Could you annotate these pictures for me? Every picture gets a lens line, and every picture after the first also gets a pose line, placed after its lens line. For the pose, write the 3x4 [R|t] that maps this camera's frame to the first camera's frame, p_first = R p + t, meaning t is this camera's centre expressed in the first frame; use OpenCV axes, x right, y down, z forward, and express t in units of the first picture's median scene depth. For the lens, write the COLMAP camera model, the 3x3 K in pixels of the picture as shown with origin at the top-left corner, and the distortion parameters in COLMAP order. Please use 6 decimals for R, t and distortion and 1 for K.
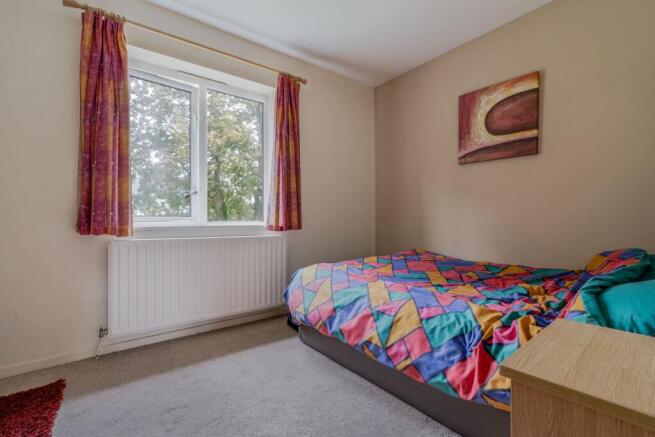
lens RADIAL K [[298.0, 0, 327.2], [0, 298.0, 219.6], [0, 0, 1]] dist [-0.003753, 0.001074]
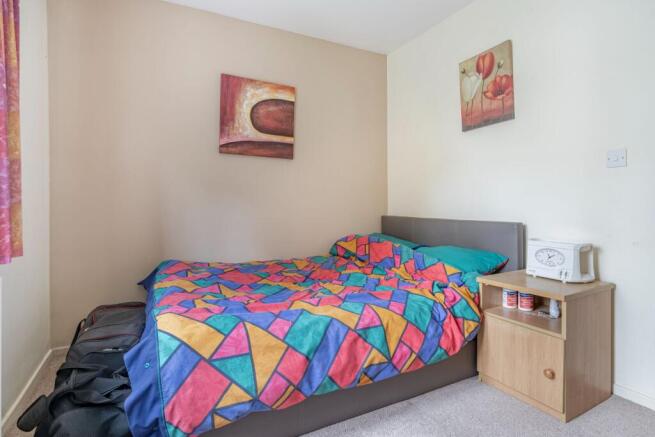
lens RADIAL K [[346.4, 0, 332.8], [0, 346.4, 205.0], [0, 0, 1]] dist [-0.026719, -0.000178]
pose [[0.174653, 0.003139, 0.984625, -0.562688], [0.003433, 0.999987, -0.003797, -0.036663], [-0.984624, 0.004044, 0.174640, 0.601609]]
